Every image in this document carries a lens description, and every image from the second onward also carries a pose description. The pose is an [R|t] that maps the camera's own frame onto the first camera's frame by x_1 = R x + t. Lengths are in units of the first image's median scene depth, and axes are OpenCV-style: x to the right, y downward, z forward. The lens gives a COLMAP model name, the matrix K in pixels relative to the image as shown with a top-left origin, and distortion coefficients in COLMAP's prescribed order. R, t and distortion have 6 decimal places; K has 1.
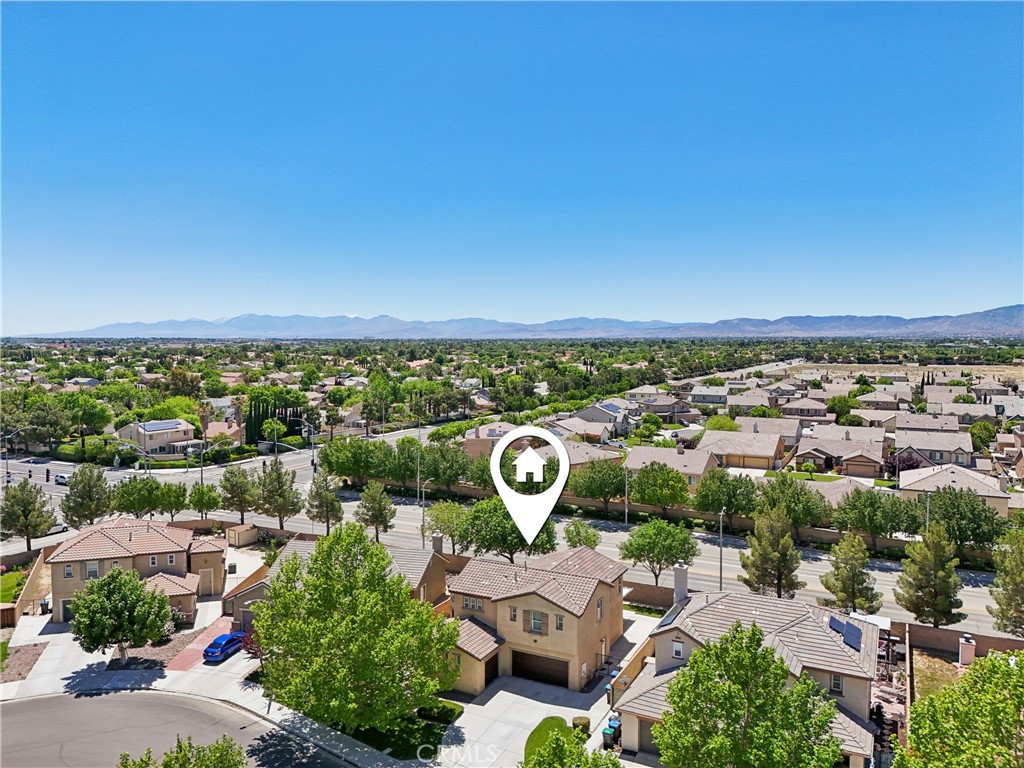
lens RADIAL K [[756.6, 0, 512.0], [0, 756.6, 384.0], [0, 0, 1]] dist [0.091354, -0.085789]
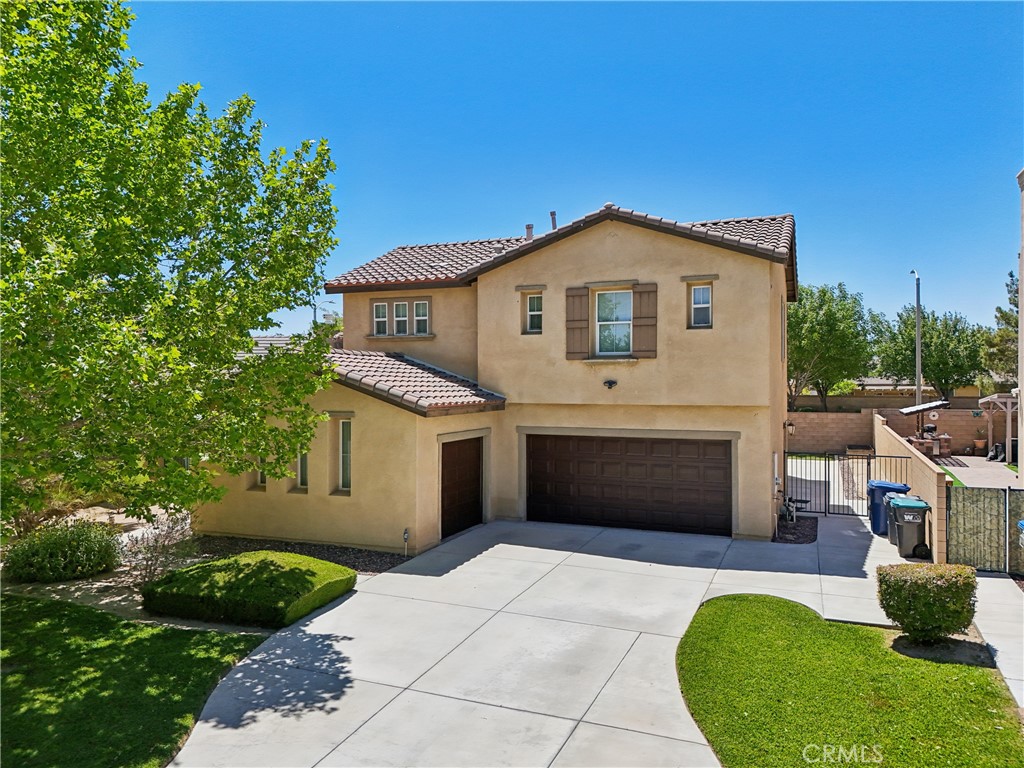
lens RADIAL K [[756.6, 0, 512.0], [0, 756.6, 384.0], [0, 0, 1]] dist [0.091354, -0.085789]
pose [[0.996529, -0.005848, 0.083046, -0.025068], [0.009723, 0.998878, -0.046338, 0.273108], [-0.082682, 0.046985, 0.995468, 0.553358]]
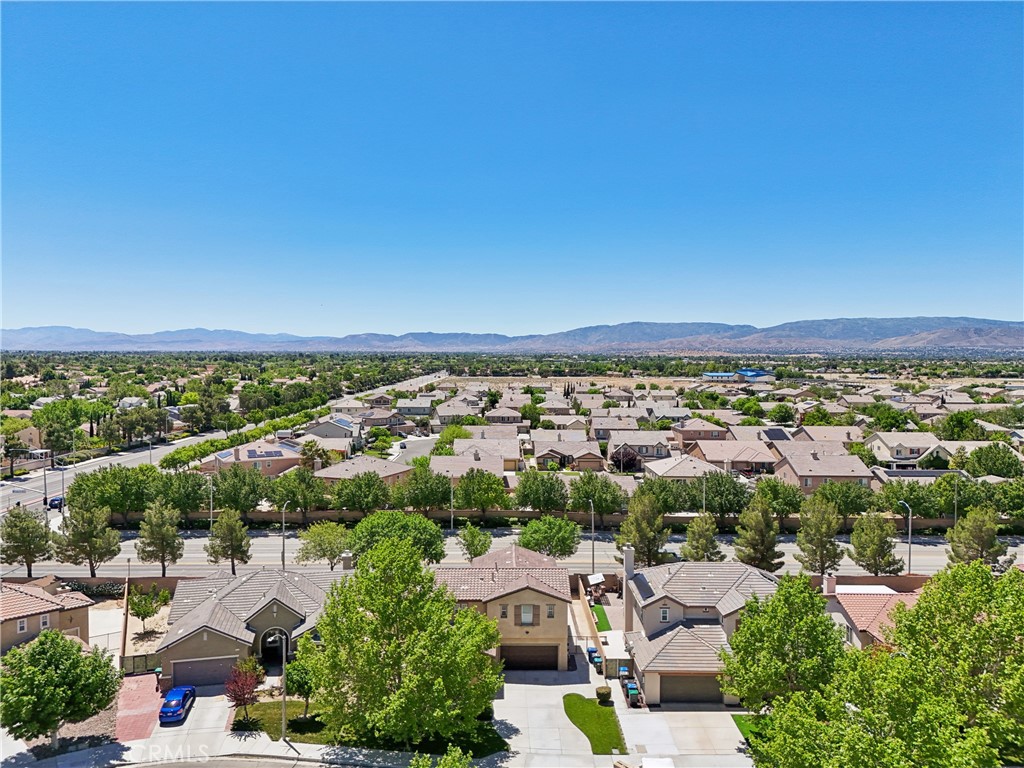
lens RADIAL K [[756.6, 0, 512.0], [0, 756.6, 384.0], [0, 0, 1]] dist [0.091354, -0.085789]
pose [[0.887445, -0.015284, 0.460660, -0.379167], [0.023781, 0.999637, -0.012649, -0.004213], [-0.460300, 0.022180, 0.887487, 0.026430]]
